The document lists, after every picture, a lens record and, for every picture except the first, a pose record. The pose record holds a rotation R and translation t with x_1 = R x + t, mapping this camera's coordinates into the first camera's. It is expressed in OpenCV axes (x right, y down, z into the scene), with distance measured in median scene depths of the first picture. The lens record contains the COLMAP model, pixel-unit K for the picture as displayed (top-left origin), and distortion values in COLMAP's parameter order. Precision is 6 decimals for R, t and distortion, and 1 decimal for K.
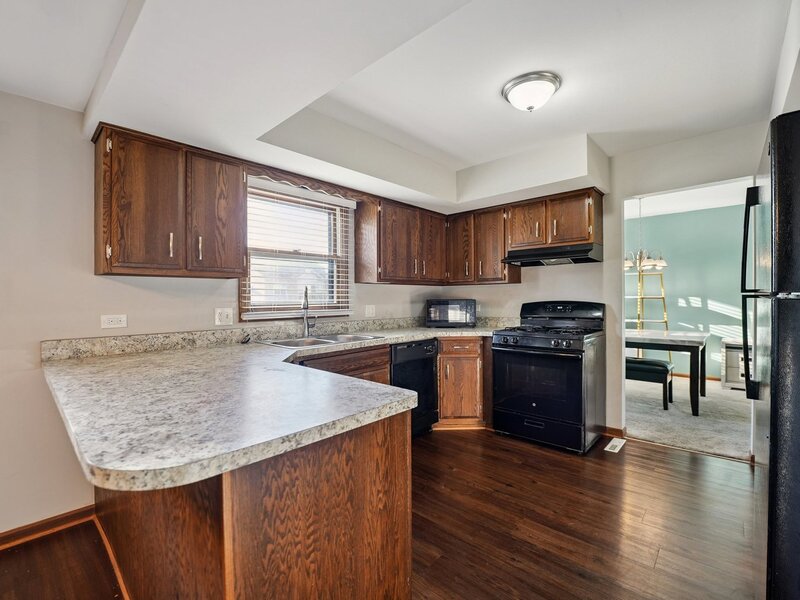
lens RADIAL K [[363.0, 0, 396.5], [0, 363.0, 297.6], [0, 0, 1]] dist [0.000646, 0.000178]
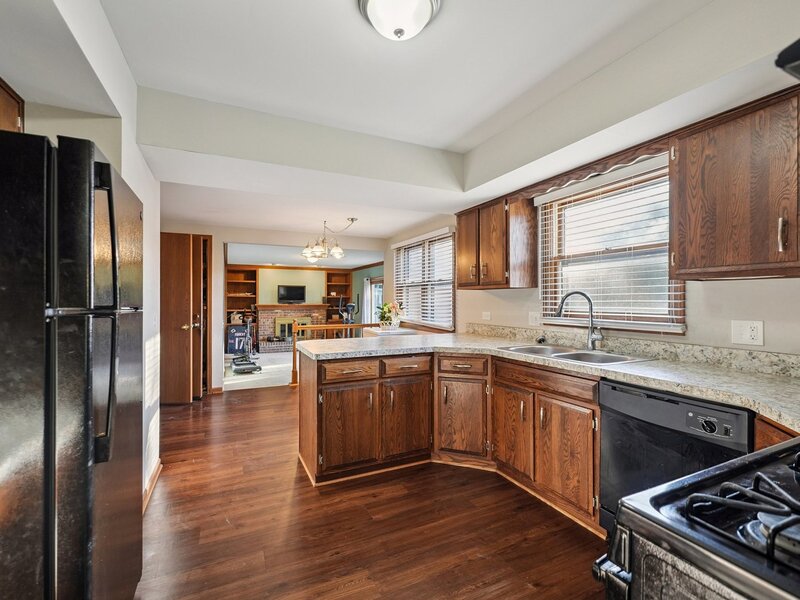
lens RADIAL K [[363.0, 0, 396.5], [0, 363.0, 297.6], [0, 0, 1]] dist [0.000646, 0.000178]
pose [[-0.369971, -0.020805, -0.928810, 0.835568], [-0.024814, 0.999614, -0.012507, 0.008320], [0.928712, 0.018420, -0.370344, 1.039201]]
